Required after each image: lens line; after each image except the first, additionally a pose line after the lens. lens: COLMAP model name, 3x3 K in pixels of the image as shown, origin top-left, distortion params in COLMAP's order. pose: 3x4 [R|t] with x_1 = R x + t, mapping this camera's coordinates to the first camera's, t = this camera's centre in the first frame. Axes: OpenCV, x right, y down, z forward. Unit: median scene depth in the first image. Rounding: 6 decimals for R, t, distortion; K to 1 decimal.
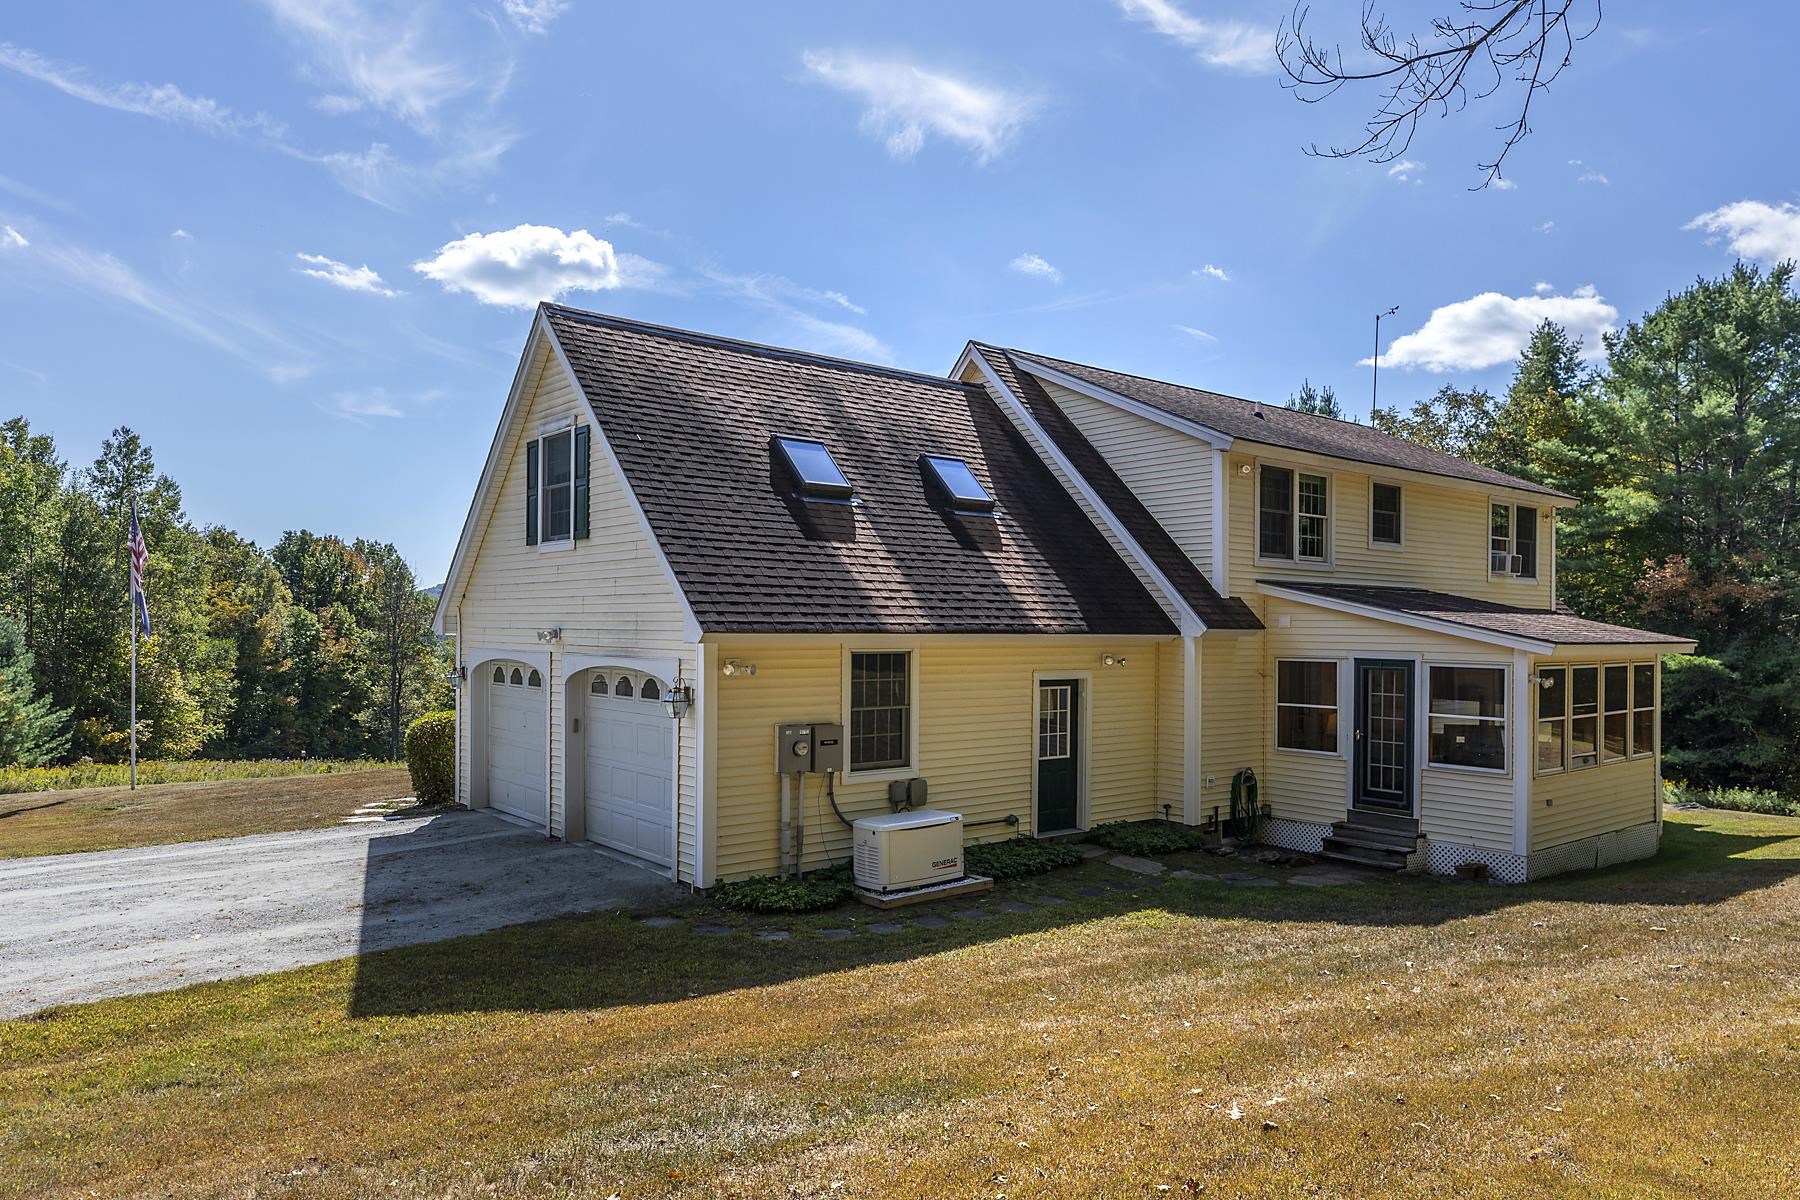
lens RADIAL K [[1179.0, 0, 908.3], [0, 1179.0, 615.6], [0, 0, 1]] dist [-0.002985, 0.000239]
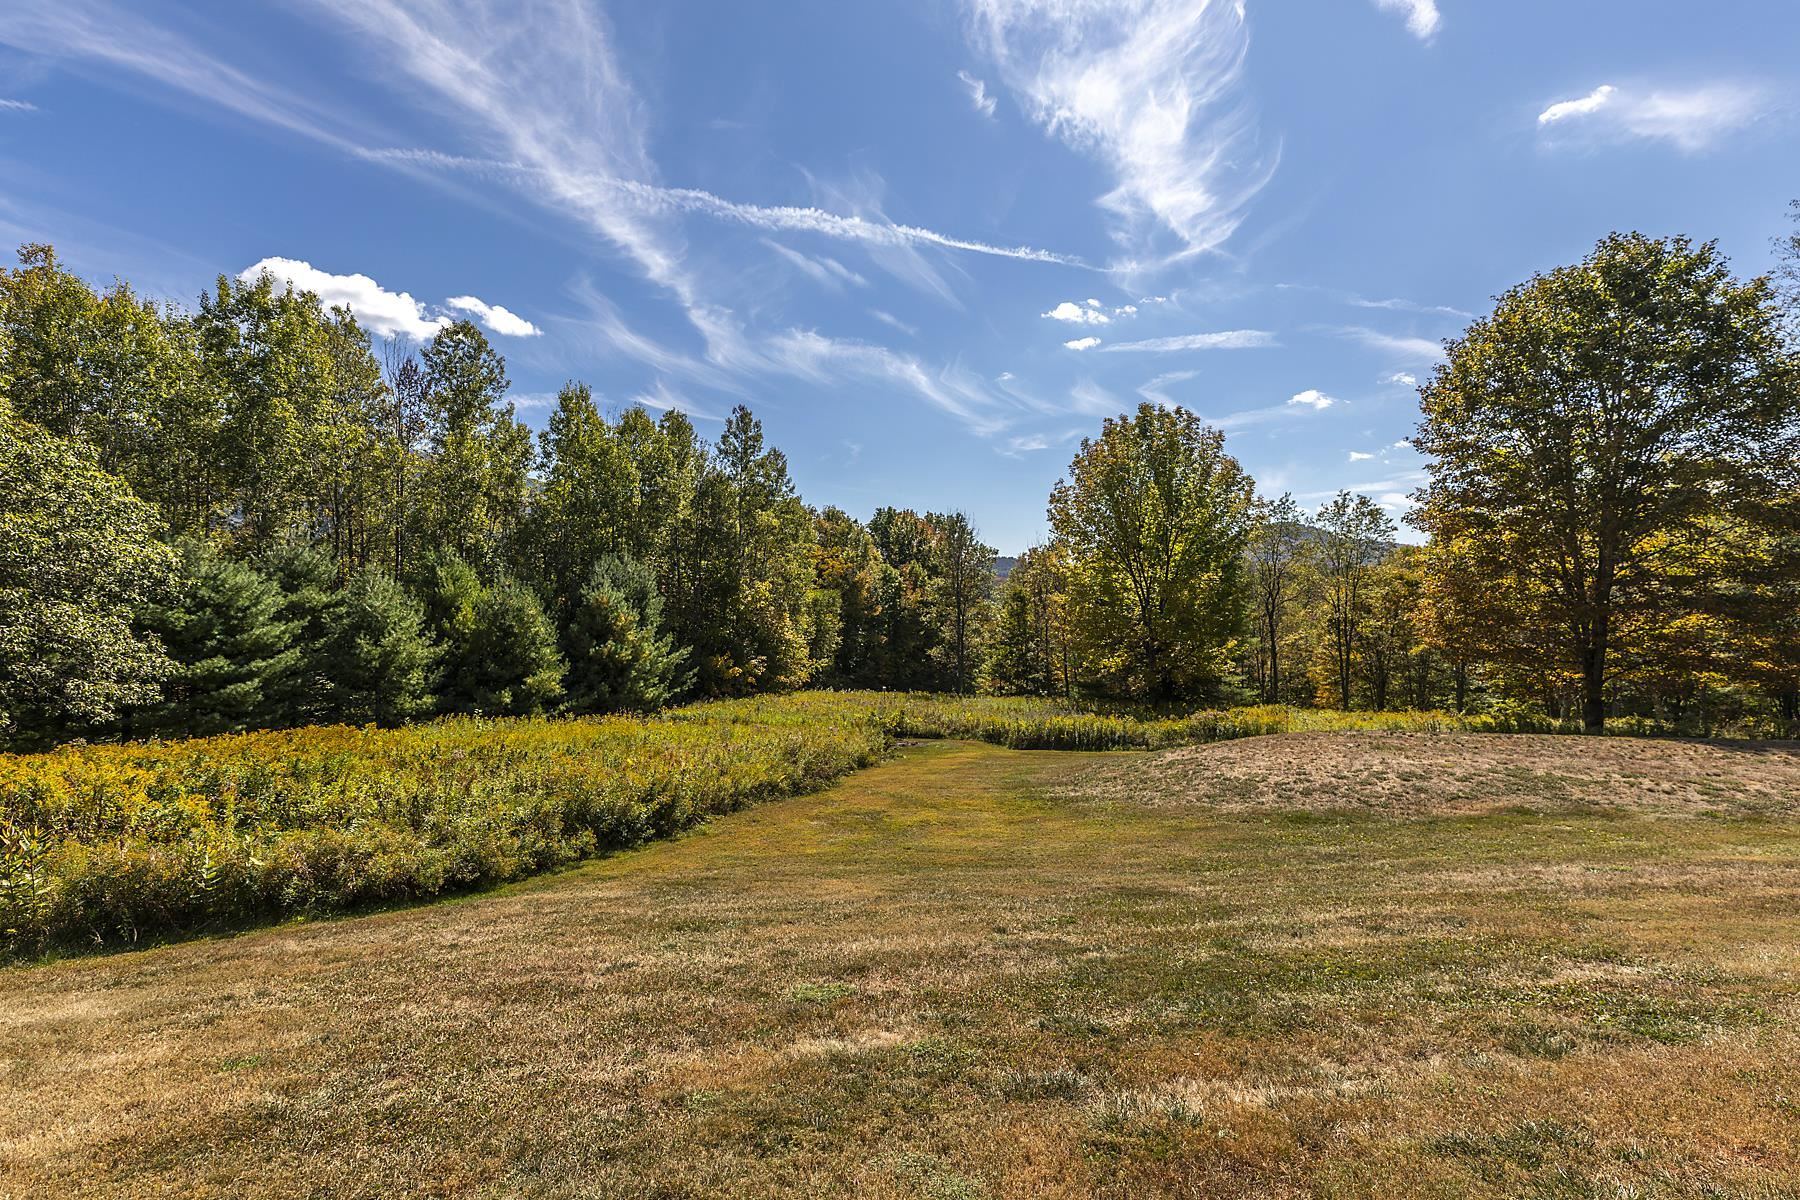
lens RADIAL K [[843.7, 0, 905.6], [0, 843.7, 596.5], [0, 0, 1]] dist [0.023725, -0.001266]
pose [[0.892327, -0.020624, -0.450918, -0.186678], [0.030995, 0.999397, 0.015627, 0.027468], [0.450324, -0.027921, 0.892428, 0.408944]]
